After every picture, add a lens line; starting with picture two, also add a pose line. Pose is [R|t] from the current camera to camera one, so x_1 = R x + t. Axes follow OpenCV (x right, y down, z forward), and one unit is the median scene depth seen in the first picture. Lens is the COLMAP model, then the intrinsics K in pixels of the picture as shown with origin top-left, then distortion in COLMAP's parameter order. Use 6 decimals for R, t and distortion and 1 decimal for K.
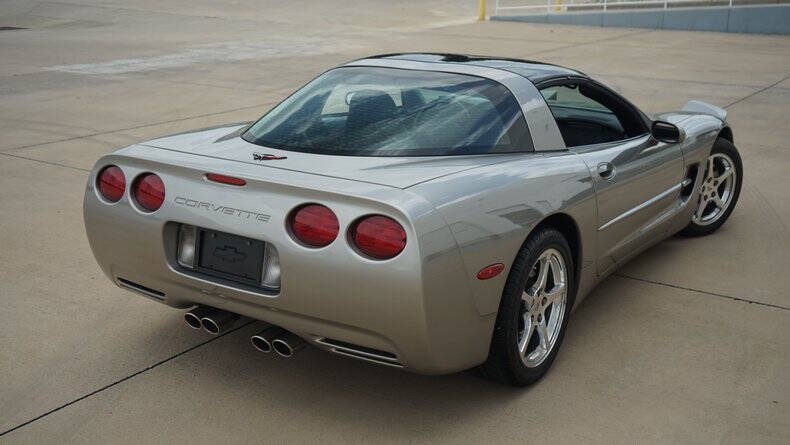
lens RADIAL K [[916.3, 0, 395.0], [0, 916.3, 222.5], [0, 0, 1]] dist [-0.001971, -0.014809]
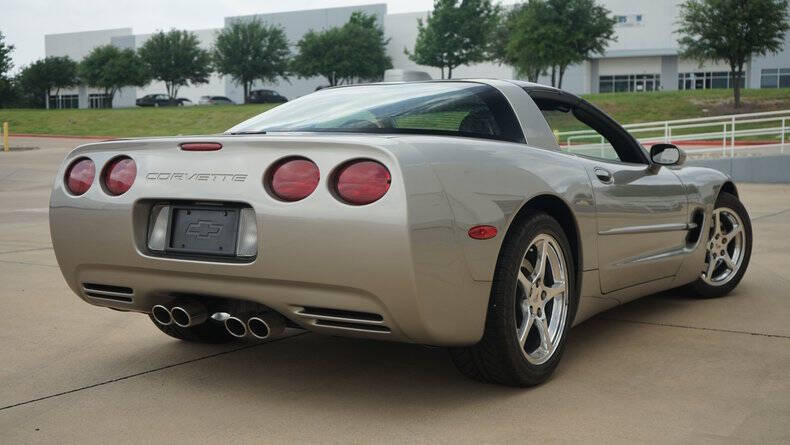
lens RADIAL K [[977.2, 0, 395.0], [0, 977.2, 222.5], [0, 0, 1]] dist [-0.021878, 0.021830]
pose [[0.999878, -0.014352, 0.006216, 0.008004], [0.015308, 0.979518, -0.200773, 0.210613], [-0.003207, 0.200844, 0.979618, 0.020919]]
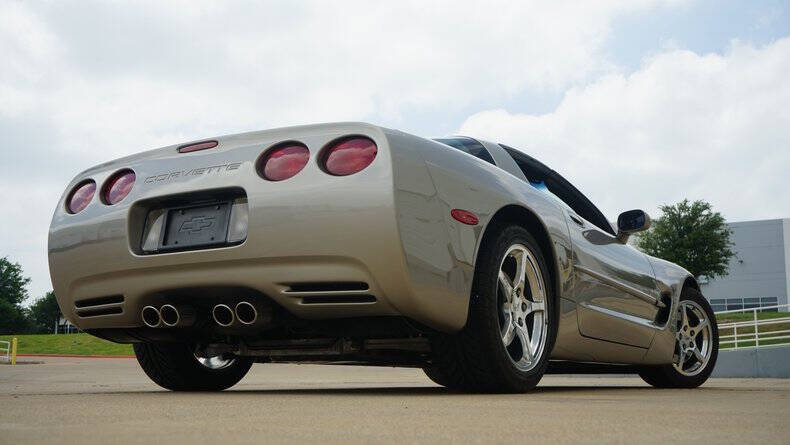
lens RADIAL K [[896.3, 0, 395.0], [0, 896.3, 222.5], [0, 0, 1]] dist [-0.006242, 0.011283]
pose [[0.999574, -0.008571, 0.027894, 0.003371], [0.019793, 0.901525, -0.432273, 0.408899], [-0.021442, 0.432641, 0.901311, 0.124660]]
